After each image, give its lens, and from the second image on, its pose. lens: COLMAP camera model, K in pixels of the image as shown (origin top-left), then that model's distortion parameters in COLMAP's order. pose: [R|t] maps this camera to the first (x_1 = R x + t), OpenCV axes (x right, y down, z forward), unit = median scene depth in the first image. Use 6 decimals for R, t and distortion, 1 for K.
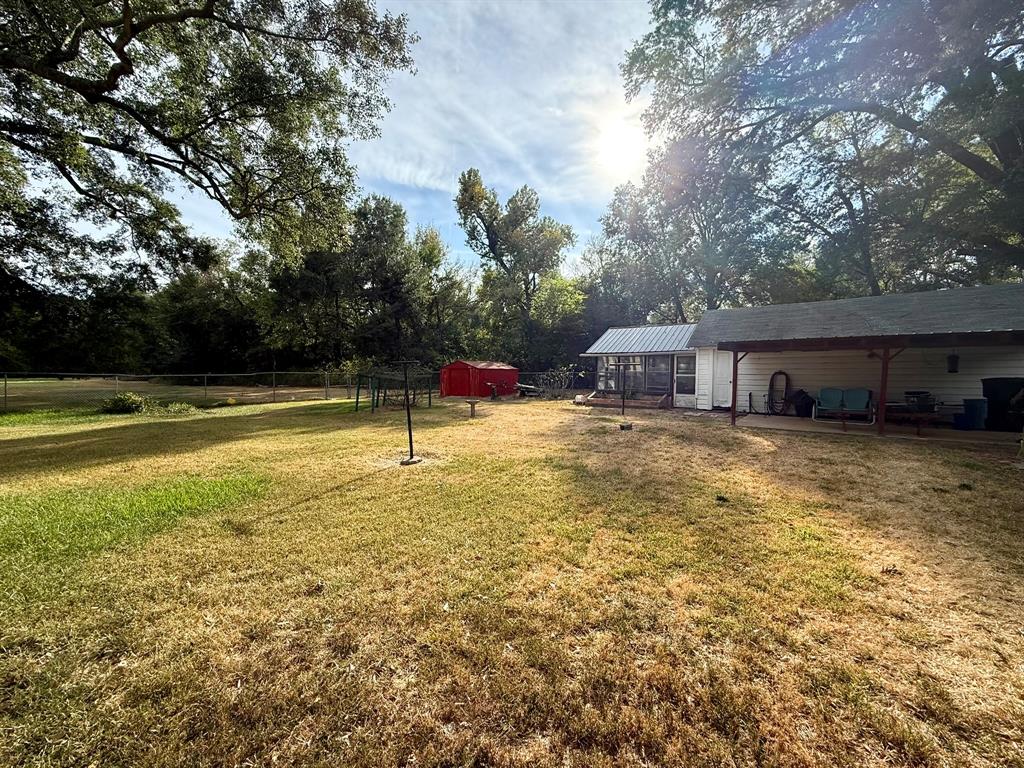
lens RADIAL K [[405.3, 0, 510.7], [0, 405.3, 382.3], [0, 0, 1]] dist [0.002468, 0.000152]
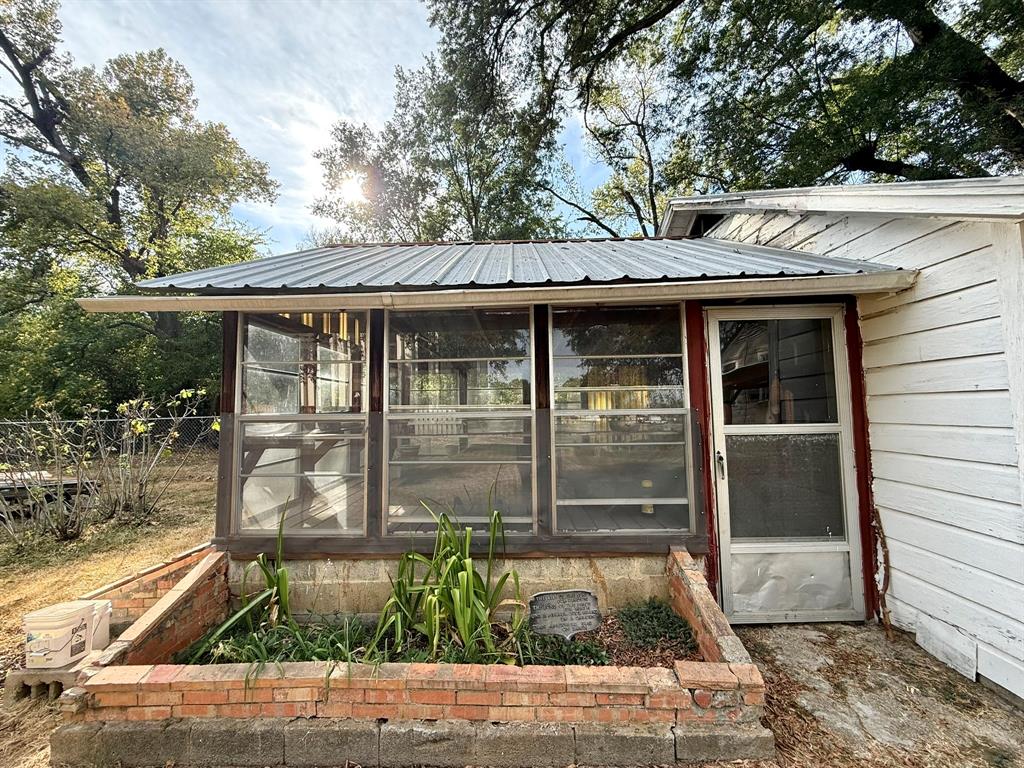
lens RADIAL K [[405.3, 0, 510.7], [0, 405.3, 382.3], [0, 0, 1]] dist [0.002468, 0.000152]
pose [[0.797690, 0.018624, 0.602780, 0.089192], [0.039770, 0.995723, -0.083394, -0.012792], [-0.601755, 0.090495, 0.793537, 0.387005]]
